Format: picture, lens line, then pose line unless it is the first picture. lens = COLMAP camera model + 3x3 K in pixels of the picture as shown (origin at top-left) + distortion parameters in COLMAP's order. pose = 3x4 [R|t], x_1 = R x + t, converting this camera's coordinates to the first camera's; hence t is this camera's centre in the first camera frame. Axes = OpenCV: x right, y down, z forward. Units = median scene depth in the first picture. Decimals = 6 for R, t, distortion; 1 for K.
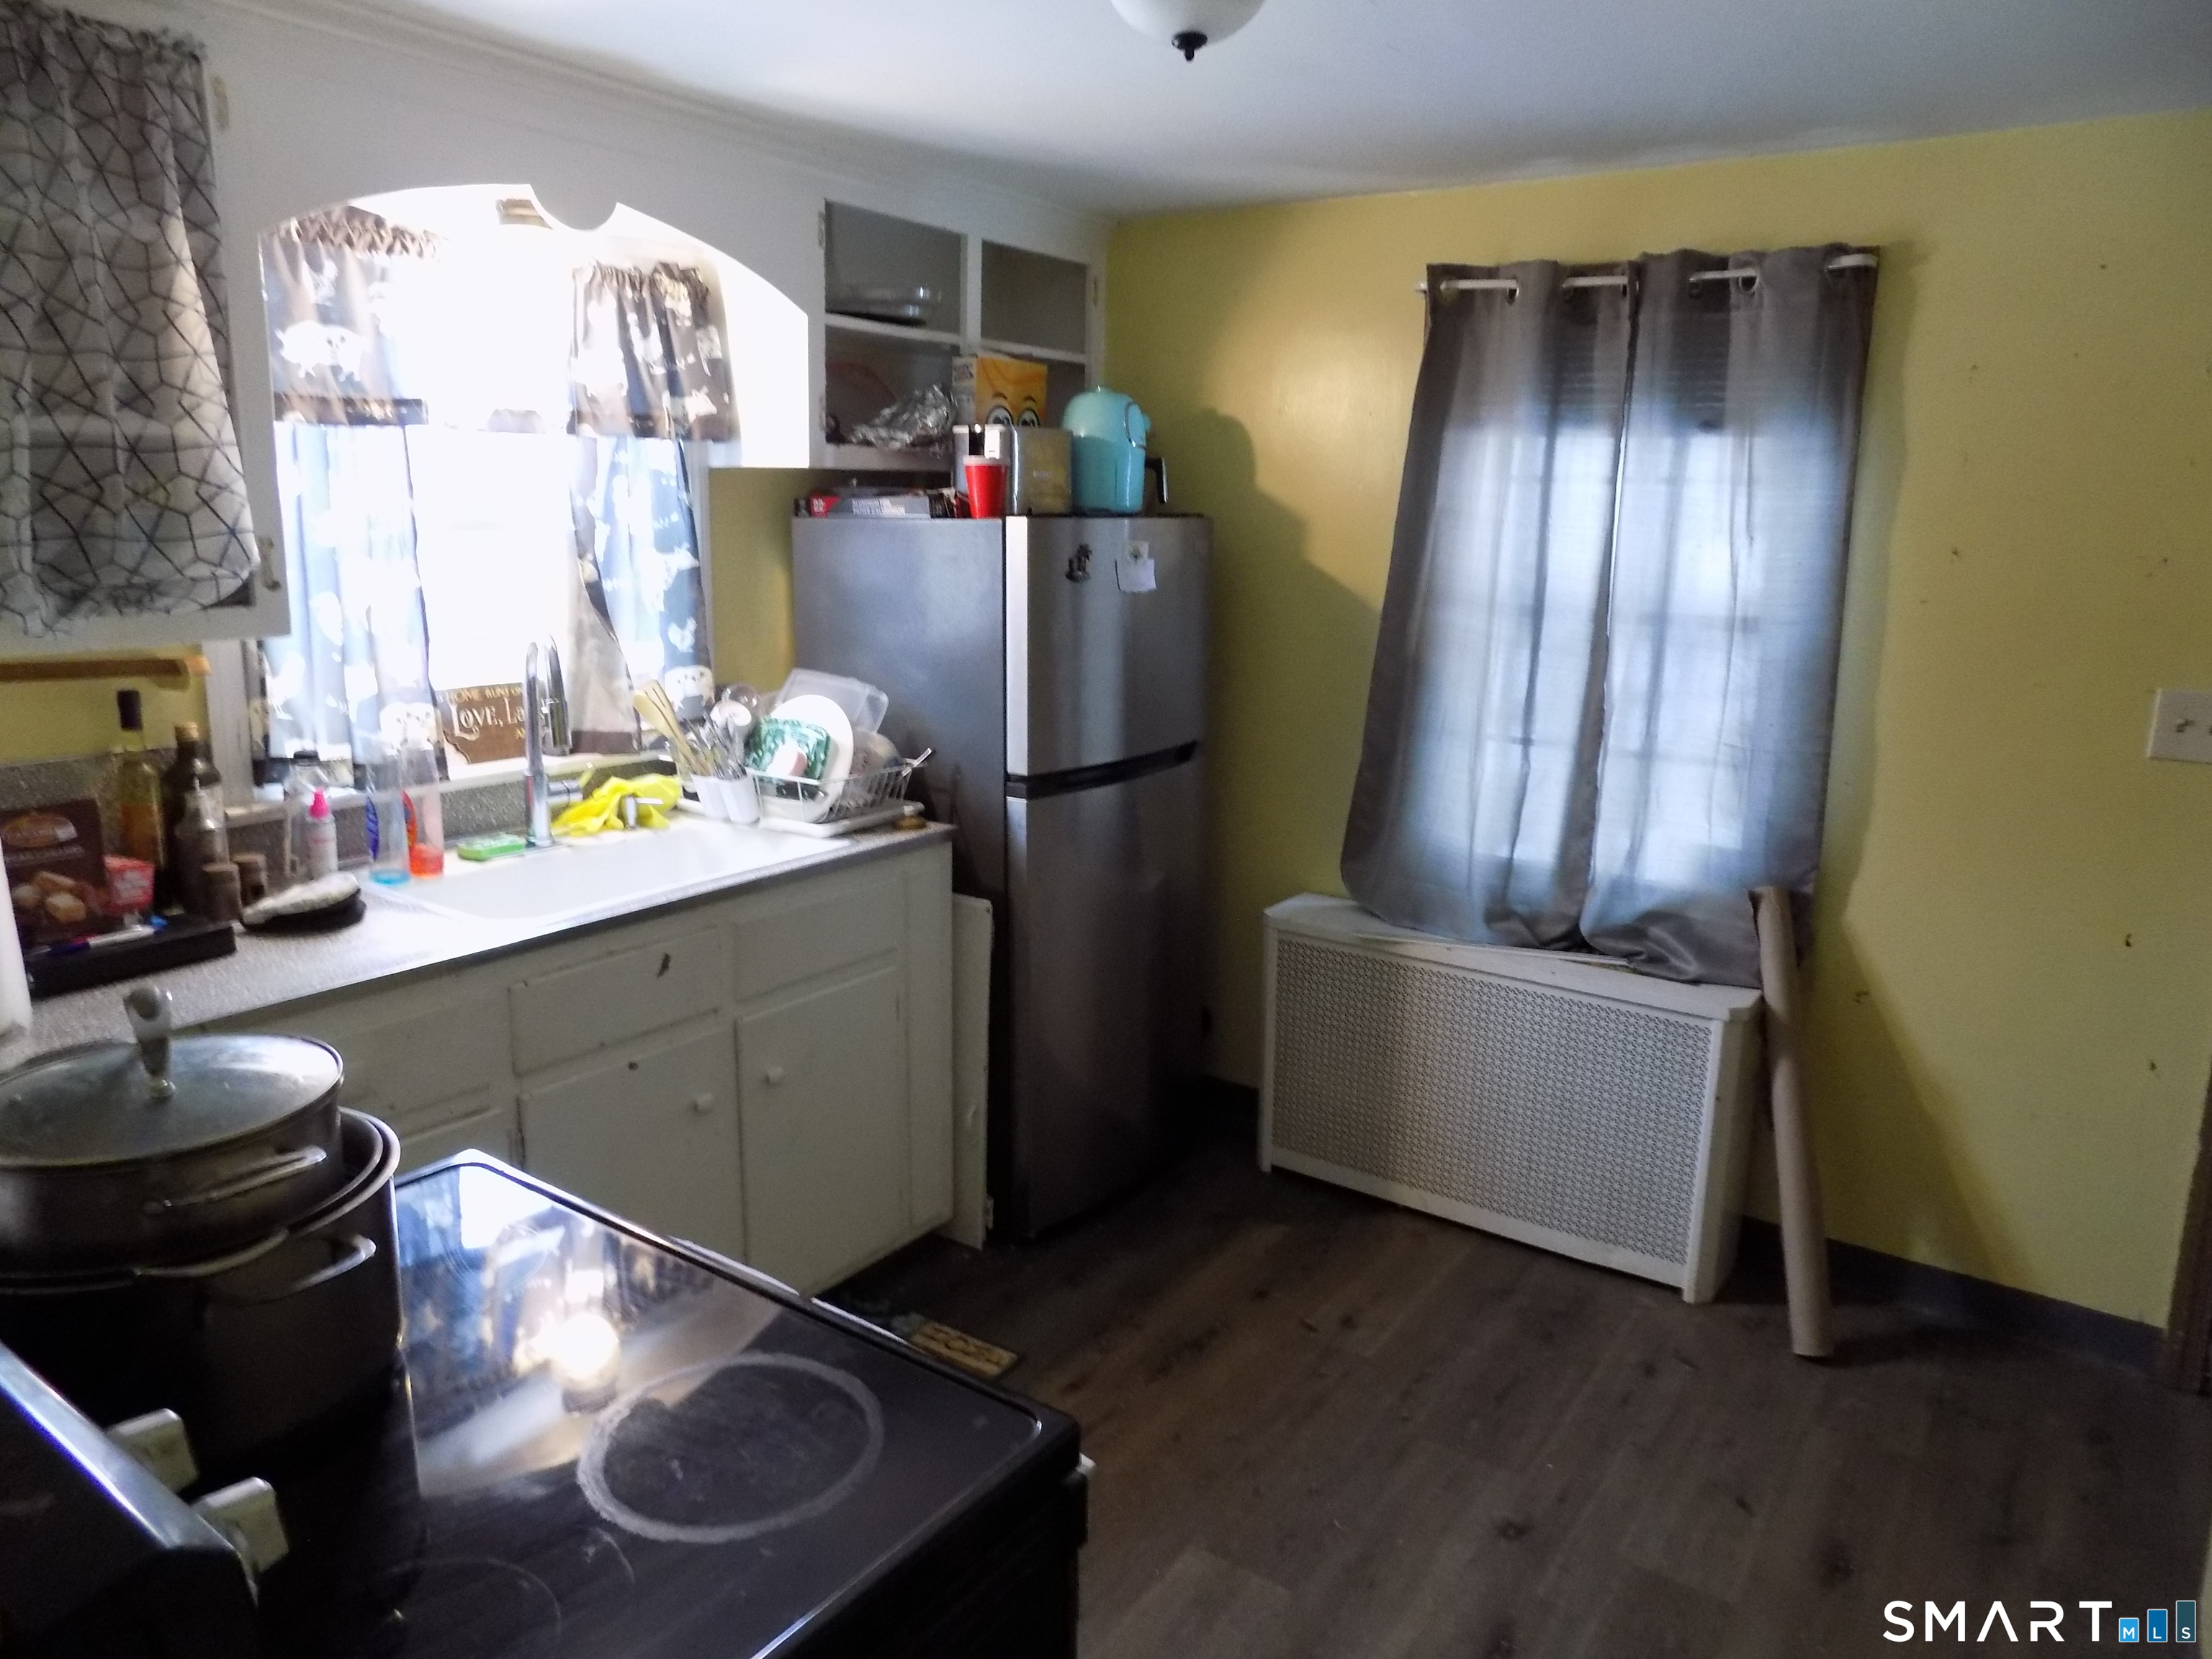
lens RADIAL K [[1509.6, 0, 1127.0], [0, 1509.6, 826.3], [0, 0, 1]] dist [-0.072933, 0.097724]
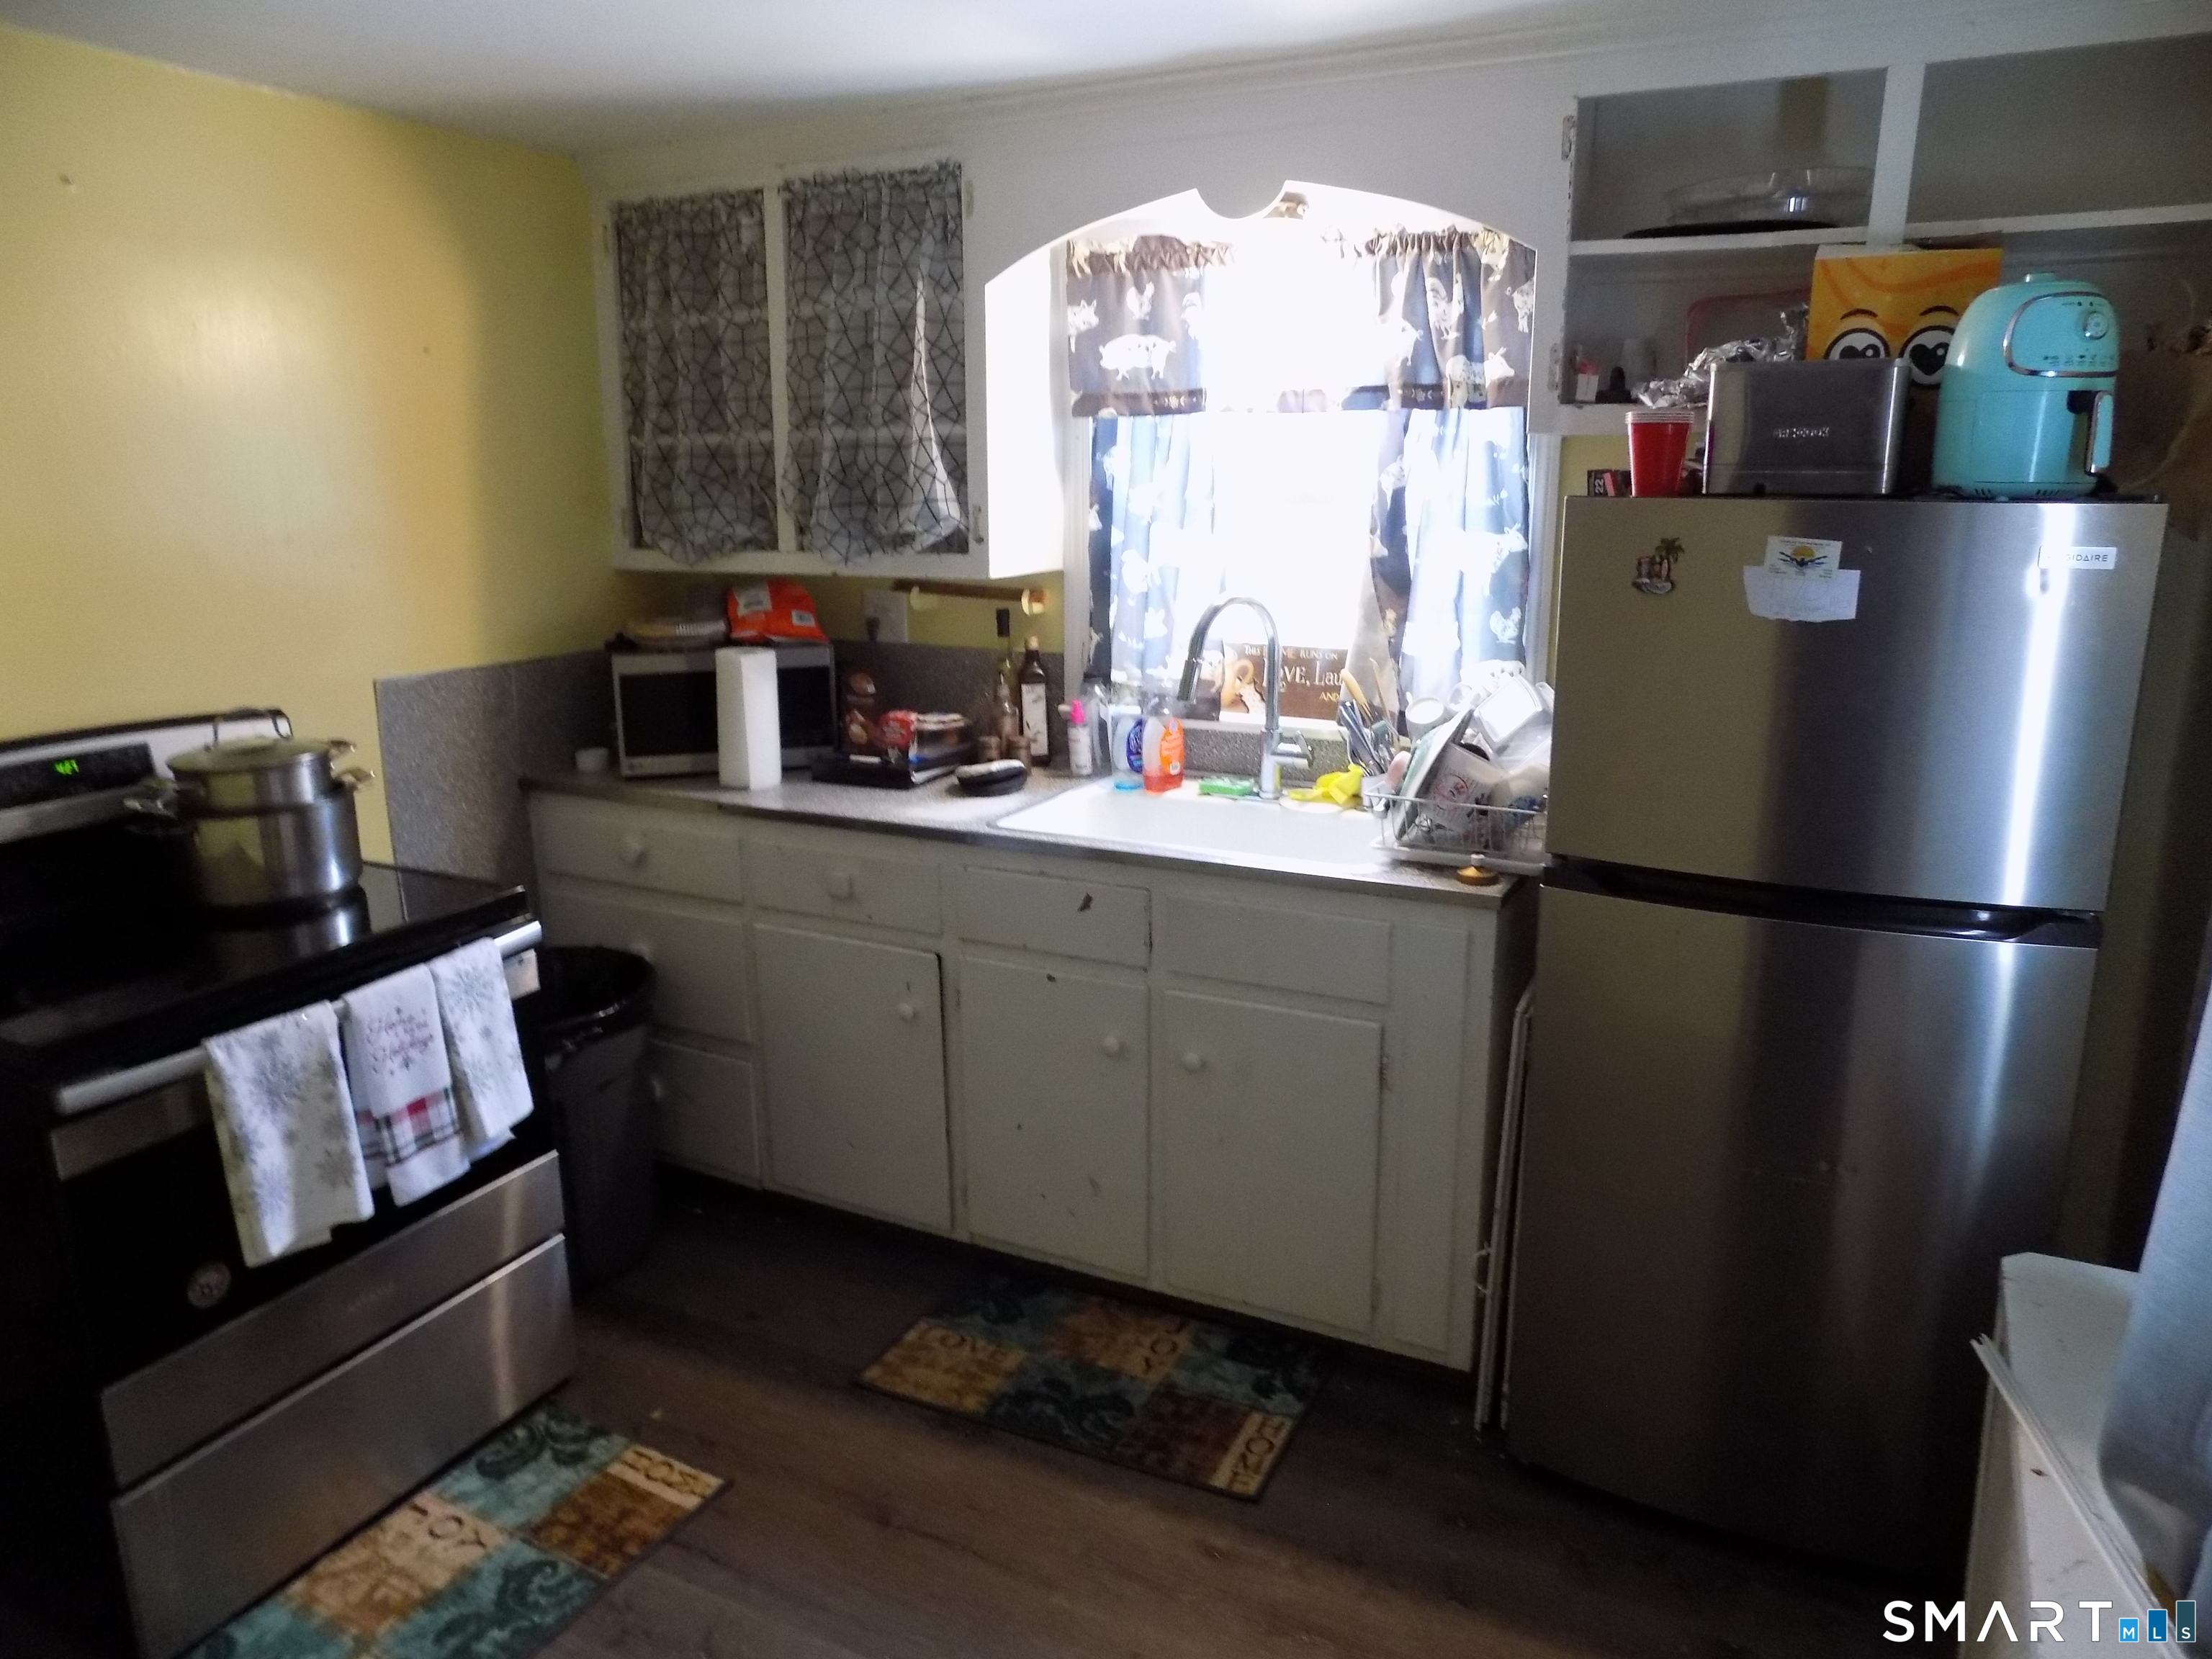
lens RADIAL K [[1509.6, 0, 1127.0], [0, 1509.6, 826.3], [0, 0, 1]] dist [-0.072933, 0.097724]
pose [[0.135952, 0.216123, -0.966855, 0.675270], [-0.203309, 0.961231, 0.186278, -0.155808], [0.969630, 0.171246, 0.174621, 0.751390]]
